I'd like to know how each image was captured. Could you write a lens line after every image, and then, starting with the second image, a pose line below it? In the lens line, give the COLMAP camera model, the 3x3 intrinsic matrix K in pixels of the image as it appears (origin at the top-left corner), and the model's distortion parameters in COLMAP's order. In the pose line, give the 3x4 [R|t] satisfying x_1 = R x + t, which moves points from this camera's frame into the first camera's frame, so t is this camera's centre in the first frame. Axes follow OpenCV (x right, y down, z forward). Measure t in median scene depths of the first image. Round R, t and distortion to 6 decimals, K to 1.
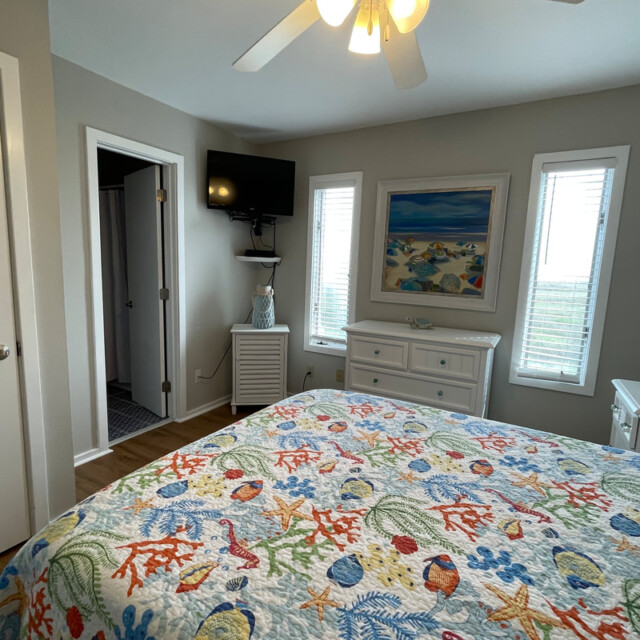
lens RADIAL K [[387.6, 0, 316.4], [0, 387.6, 320.9], [0, 0, 1]] dist [-0.005986, 0.000577]
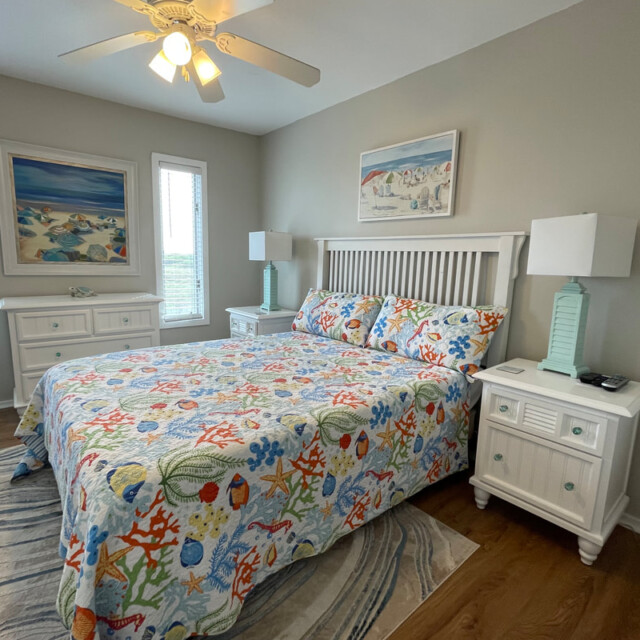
lens RADIAL K [[387.6, 0, 316.4], [0, 387.6, 320.9], [0, 0, 1]] dist [-0.005986, 0.000577]
pose [[0.352577, -0.180557, 0.918199, -0.559290], [0.114099, 0.982183, 0.149326, -0.000628], [-0.928801, 0.052117, 0.366897, 0.029579]]
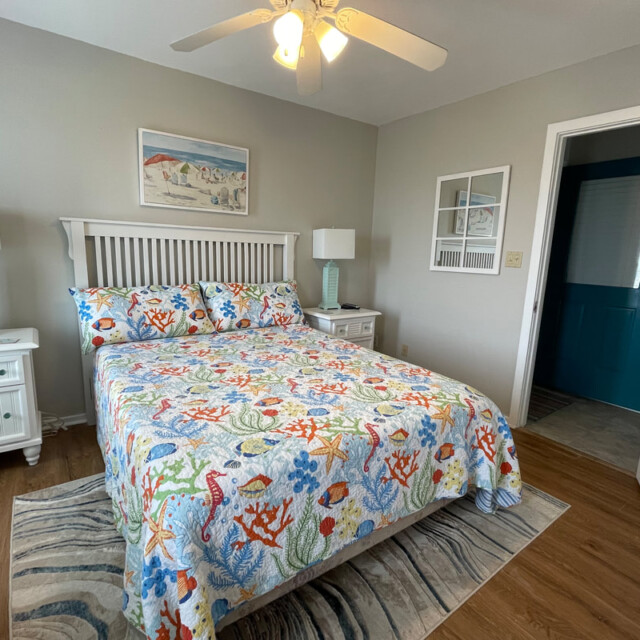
lens RADIAL K [[387.6, 0, 316.4], [0, 387.6, 320.9], [0, 0, 1]] dist [-0.005986, 0.000577]
pose [[-0.906173, -0.141198, 0.398641, -0.264776], [-0.009826, 0.949393, 0.313938, -0.144350], [-0.422794, 0.280565, -0.861701, 1.125800]]
